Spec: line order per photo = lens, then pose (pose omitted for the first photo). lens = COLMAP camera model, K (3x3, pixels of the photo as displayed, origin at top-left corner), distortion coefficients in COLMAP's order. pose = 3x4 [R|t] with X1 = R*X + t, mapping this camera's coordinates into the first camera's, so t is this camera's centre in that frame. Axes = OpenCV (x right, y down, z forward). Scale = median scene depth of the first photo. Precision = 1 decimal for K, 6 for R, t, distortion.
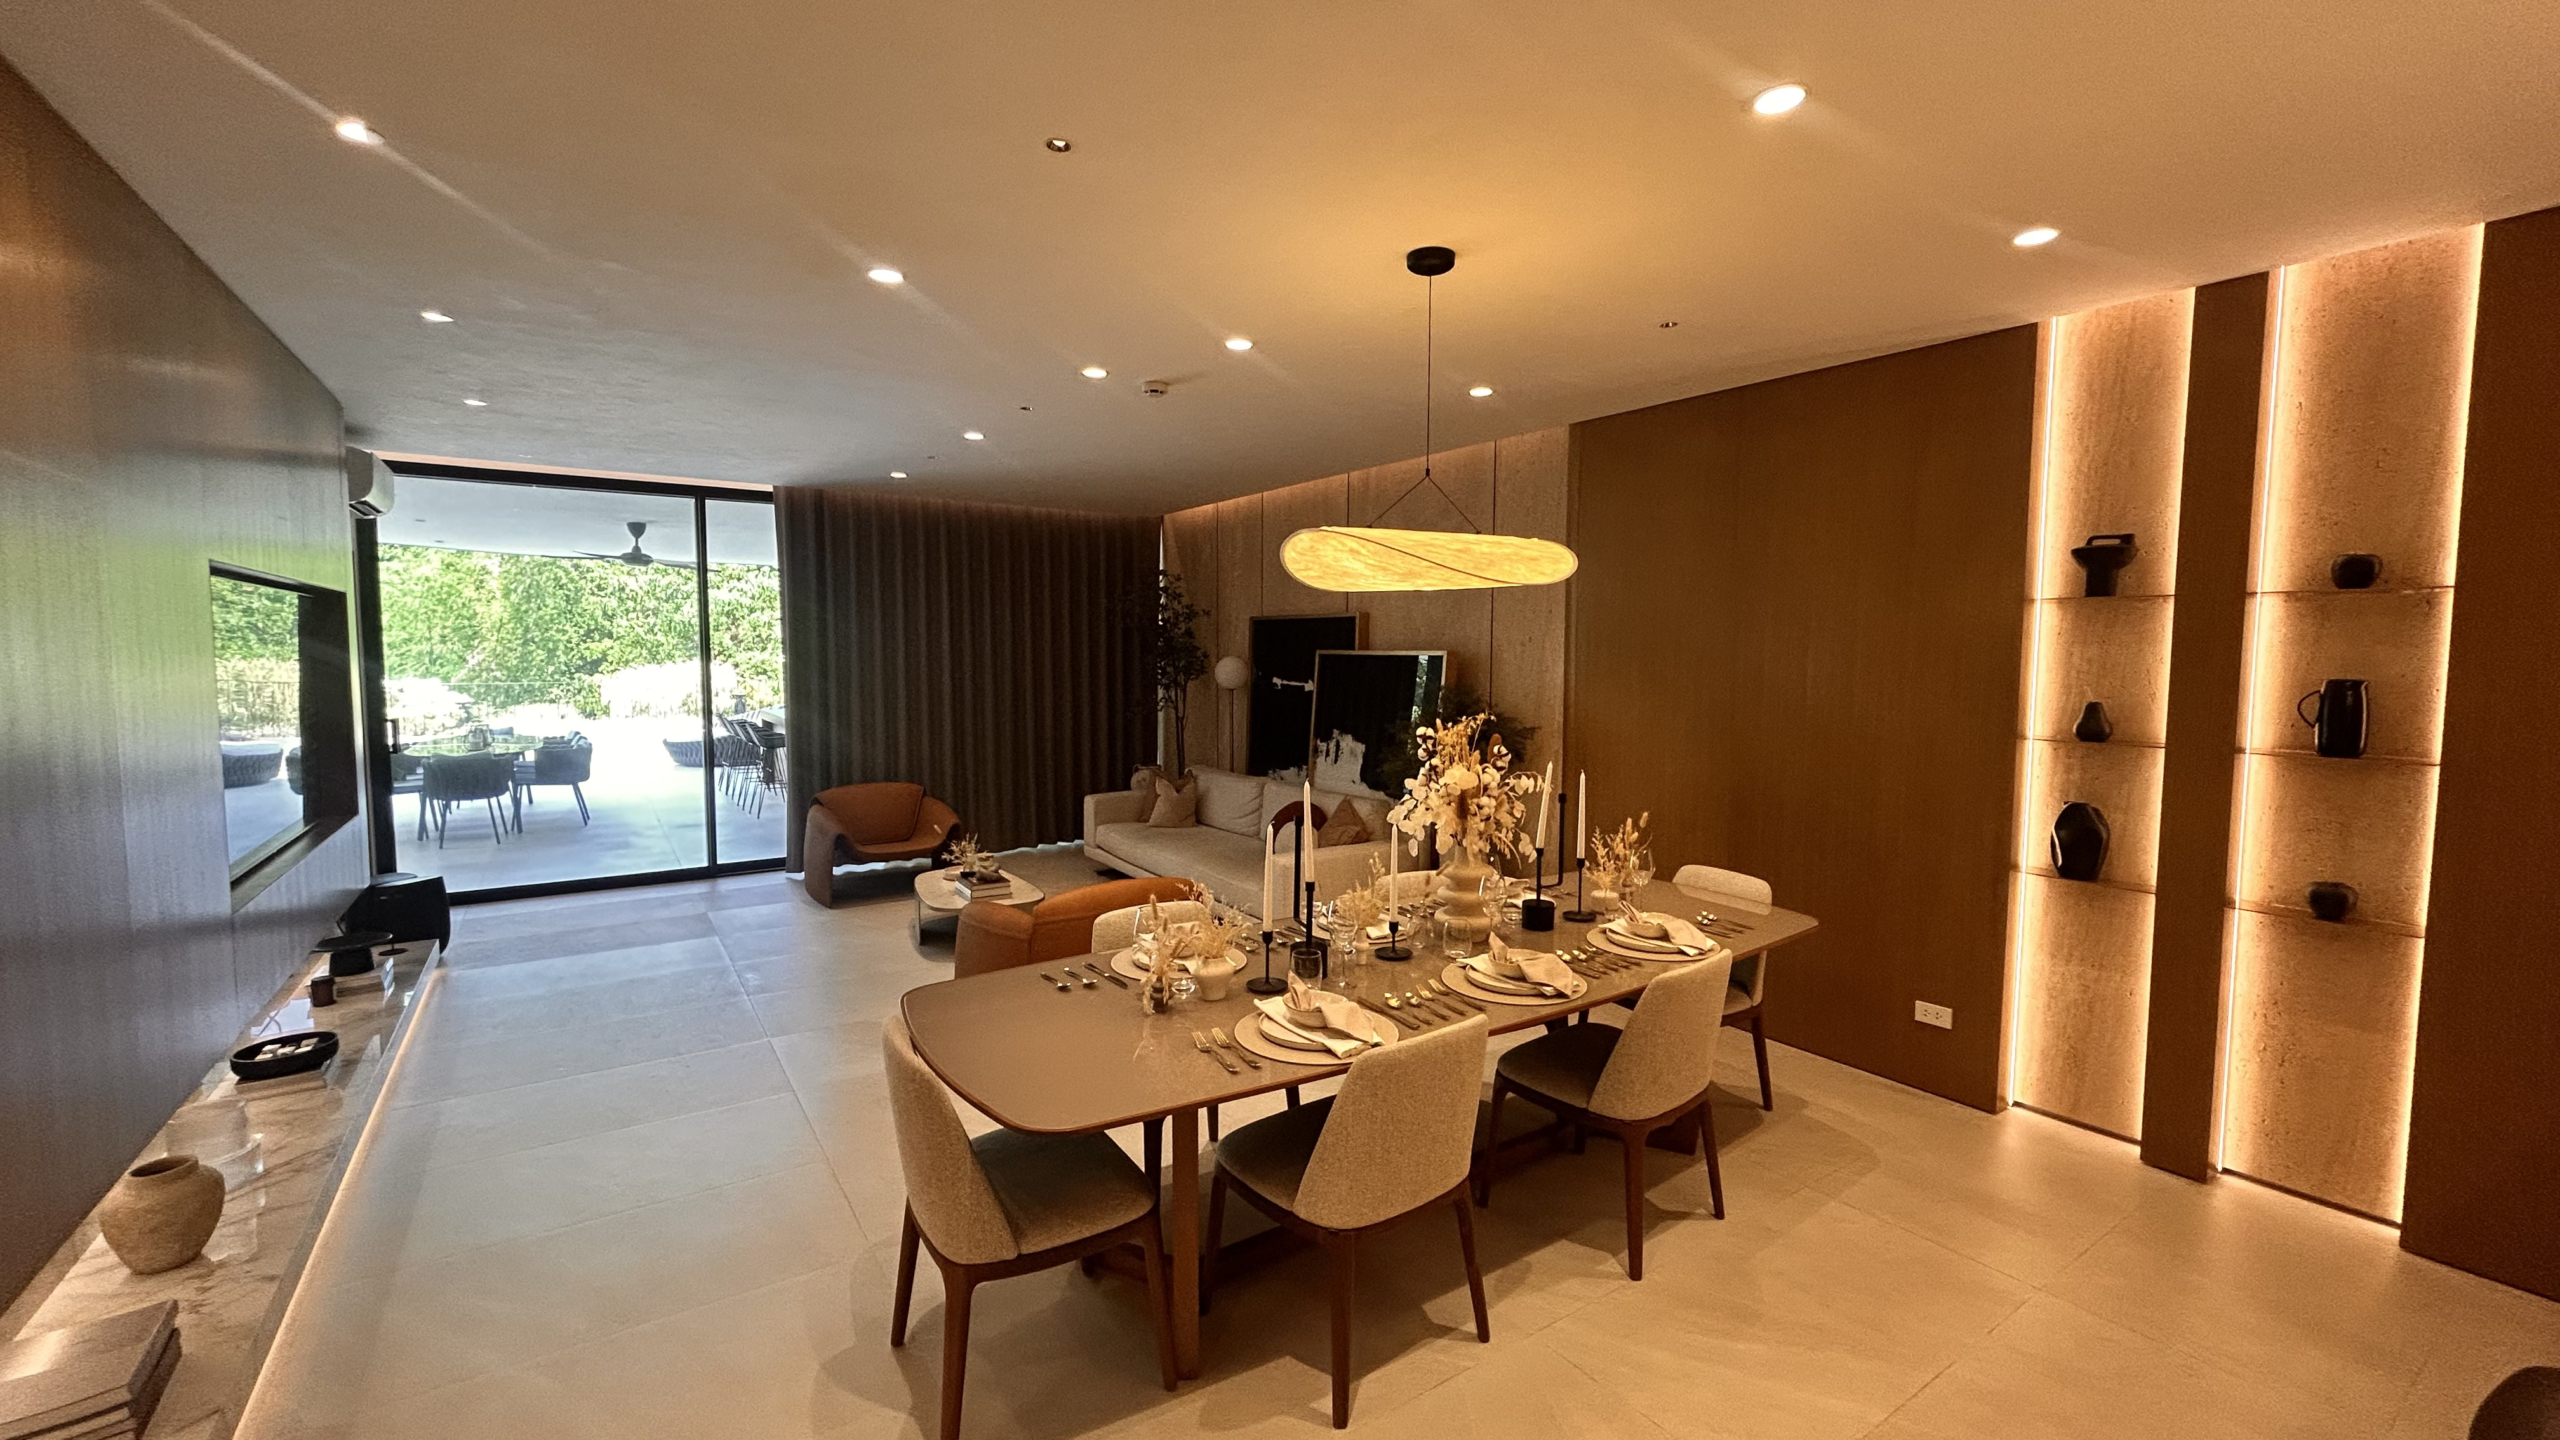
lens RADIAL K [[1033.6, 0, 1282.1], [0, 1033.6, 713.6], [0, 0, 1]] dist [-0.000940, -0.000450]
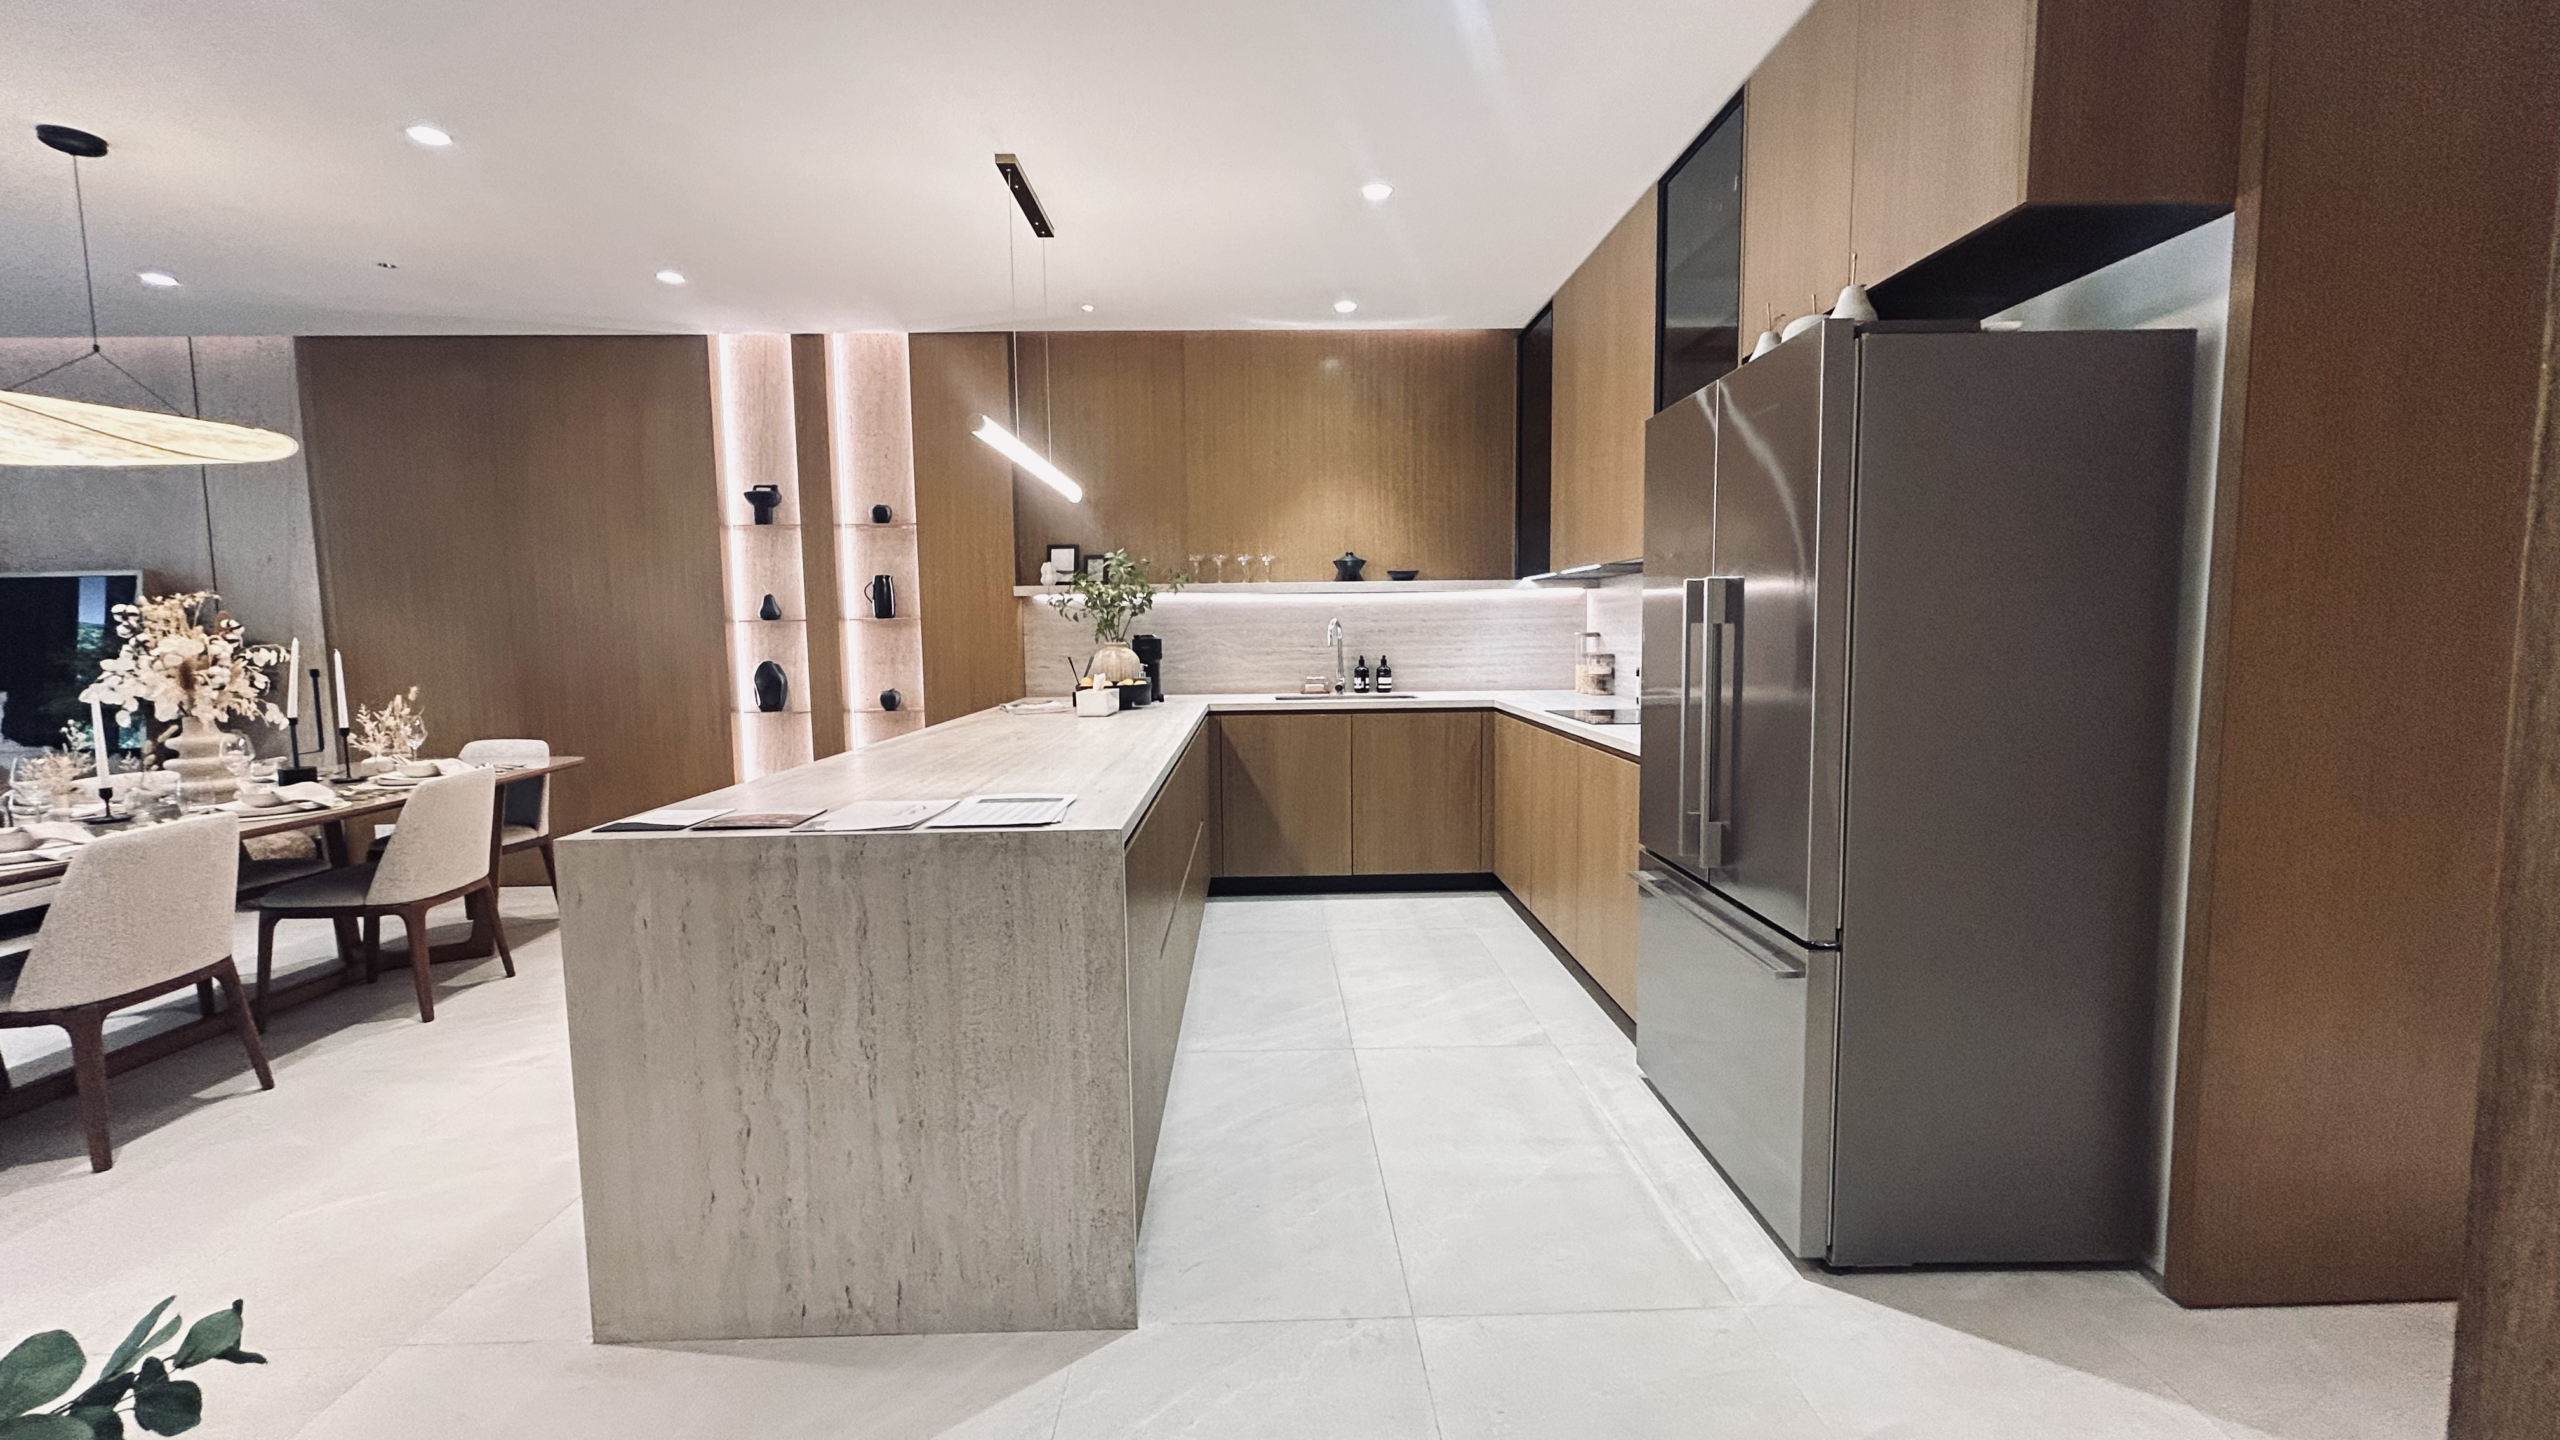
lens RADIAL K [[1033.6, 0, 1295.2], [0, 1033.6, 722.1], [0, 0, 1]] dist [-0.000940, -0.000450]
pose [[0.539860, -0.088386, 0.837102, -0.097333], [0.069524, 0.995756, 0.060301, 0.144961], [-0.838879, 0.025645, 0.543713, -0.505439]]
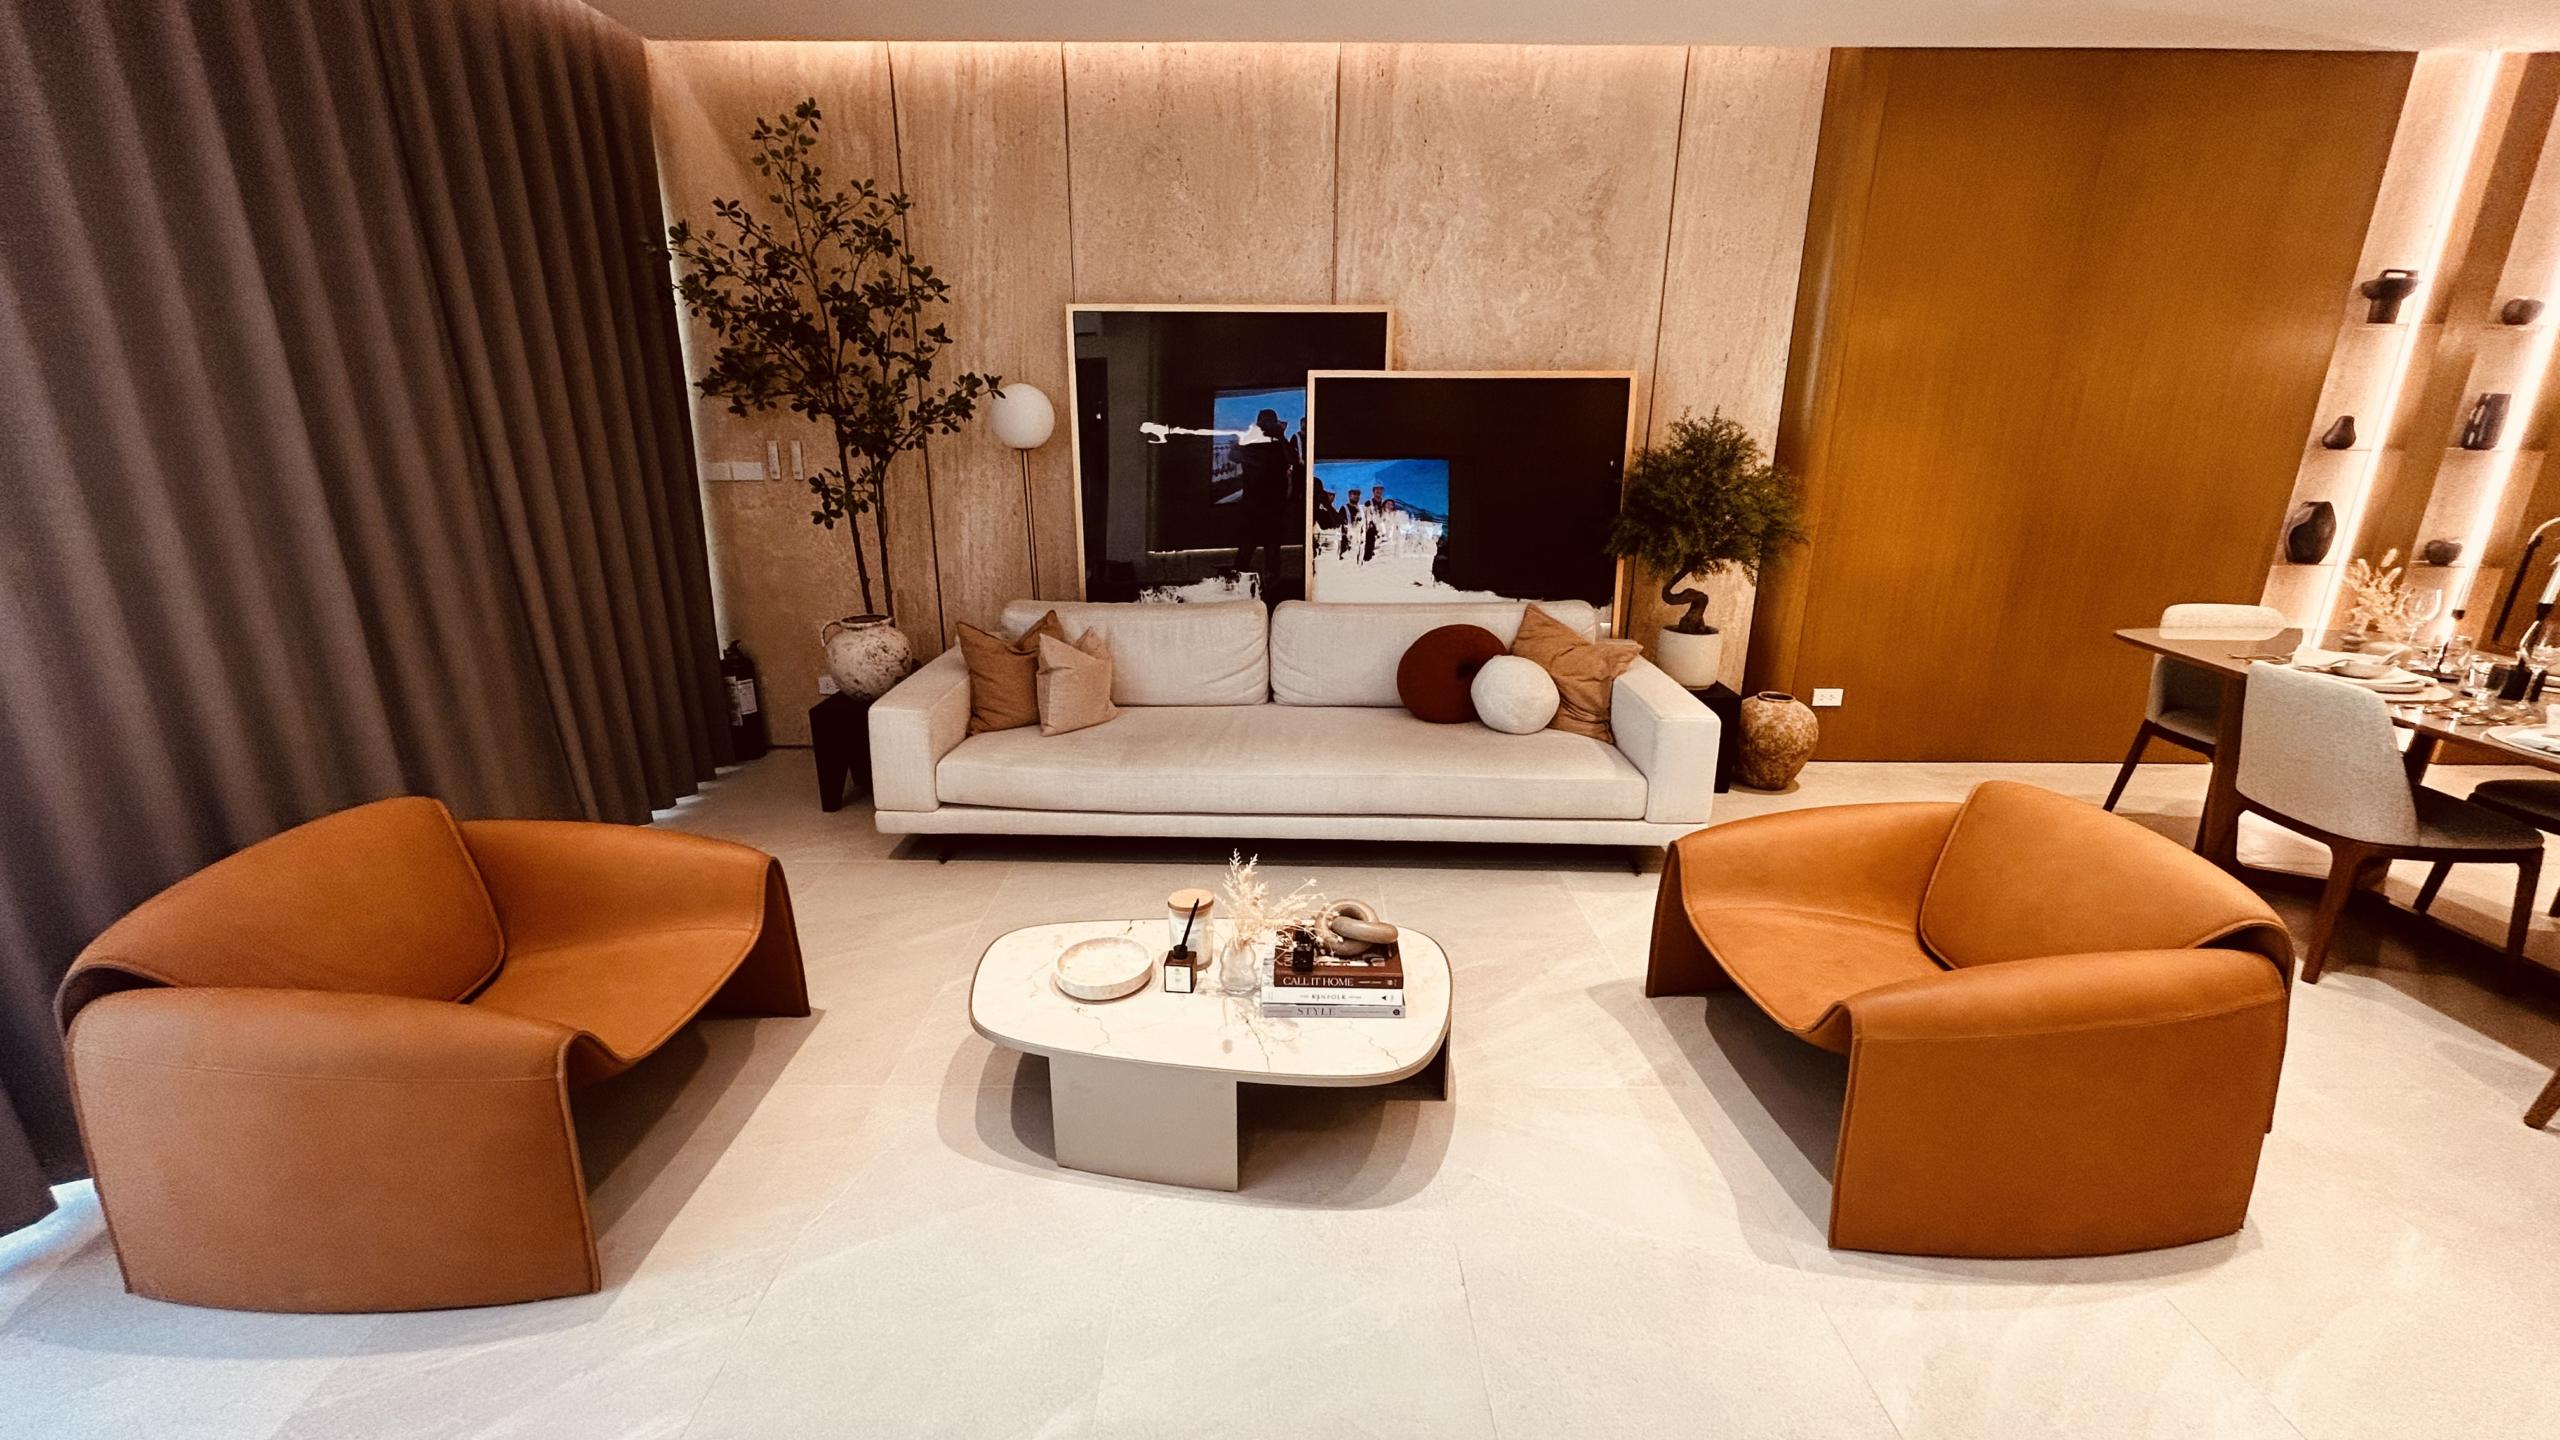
lens RADIAL K [[1033.6, 0, 1294.7], [0, 1033.6, 715.4], [0, 0, 1]] dist [-0.000940, -0.000450]
pose [[0.566354, -0.229123, 0.791673, -0.990105], [0.050686, 0.968444, 0.244024, -0.031634], [-0.822602, -0.098077, 0.560095, 1.367208]]
